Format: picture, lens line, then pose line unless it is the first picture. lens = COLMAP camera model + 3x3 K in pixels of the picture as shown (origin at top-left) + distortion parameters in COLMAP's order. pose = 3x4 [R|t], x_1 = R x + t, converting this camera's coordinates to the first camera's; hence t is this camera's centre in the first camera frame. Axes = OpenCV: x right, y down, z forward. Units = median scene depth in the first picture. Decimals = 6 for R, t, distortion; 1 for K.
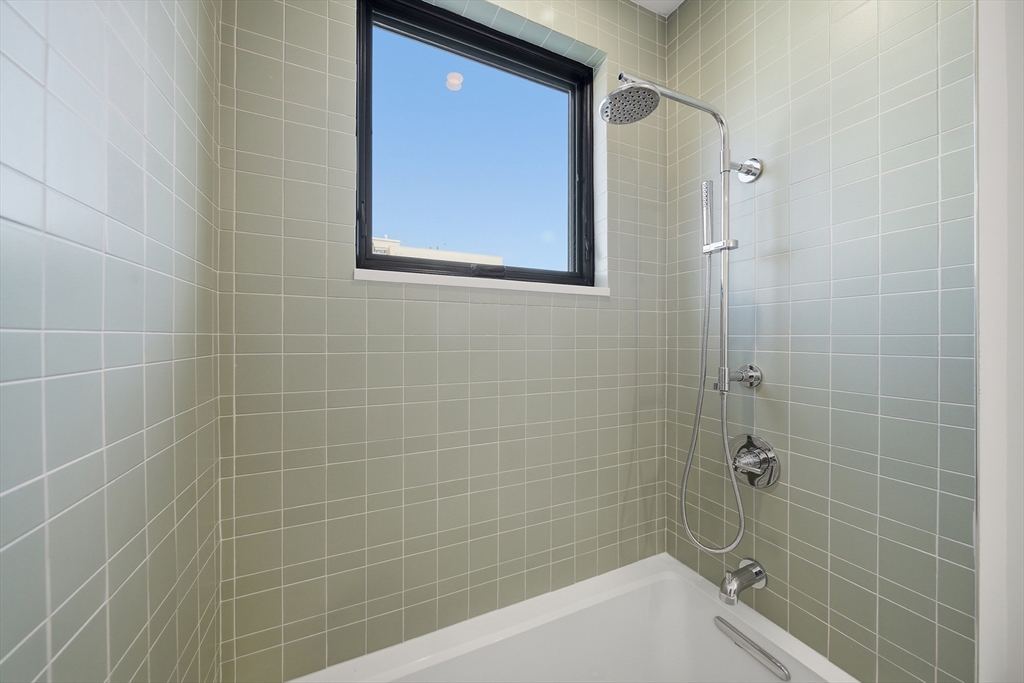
lens RADIAL K [[359.2, 0, 512.3], [0, 359.2, 339.3], [0, 0, 1]] dist [-0.006136, -0.000464]
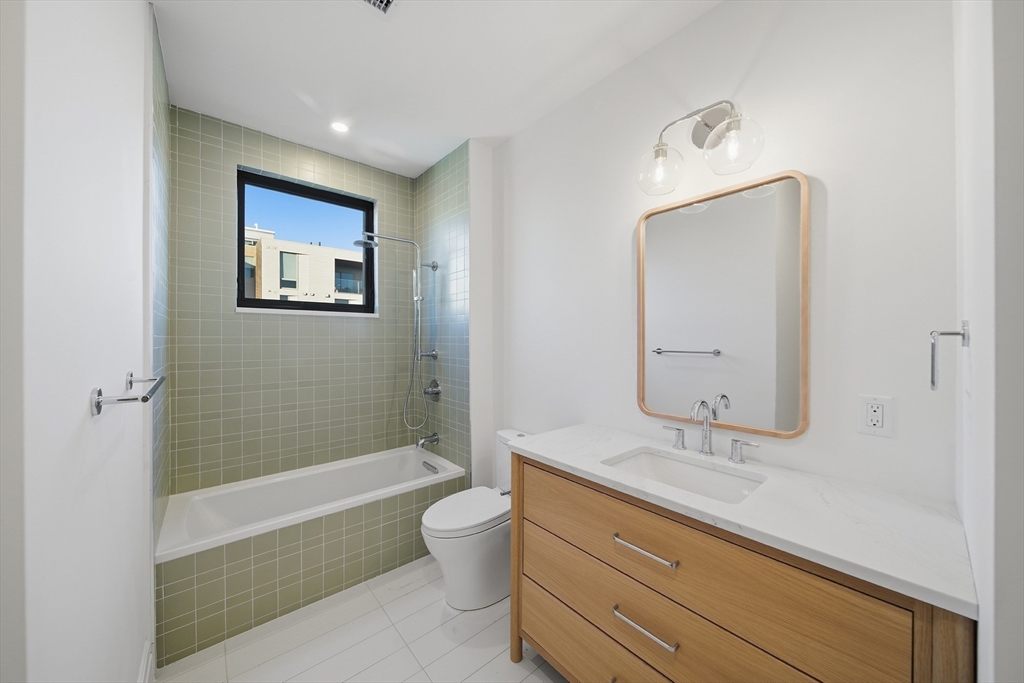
lens RADIAL K [[359.2, 0, 515.5], [0, 359.2, 338.8], [0, 0, 1]] dist [-0.006136, -0.000464]
pose [[0.958855, -0.003151, 0.283878, 0.504845], [0.004719, 0.999977, -0.004838, 0.015770], [-0.283856, 0.005978, 0.958848, -1.381635]]
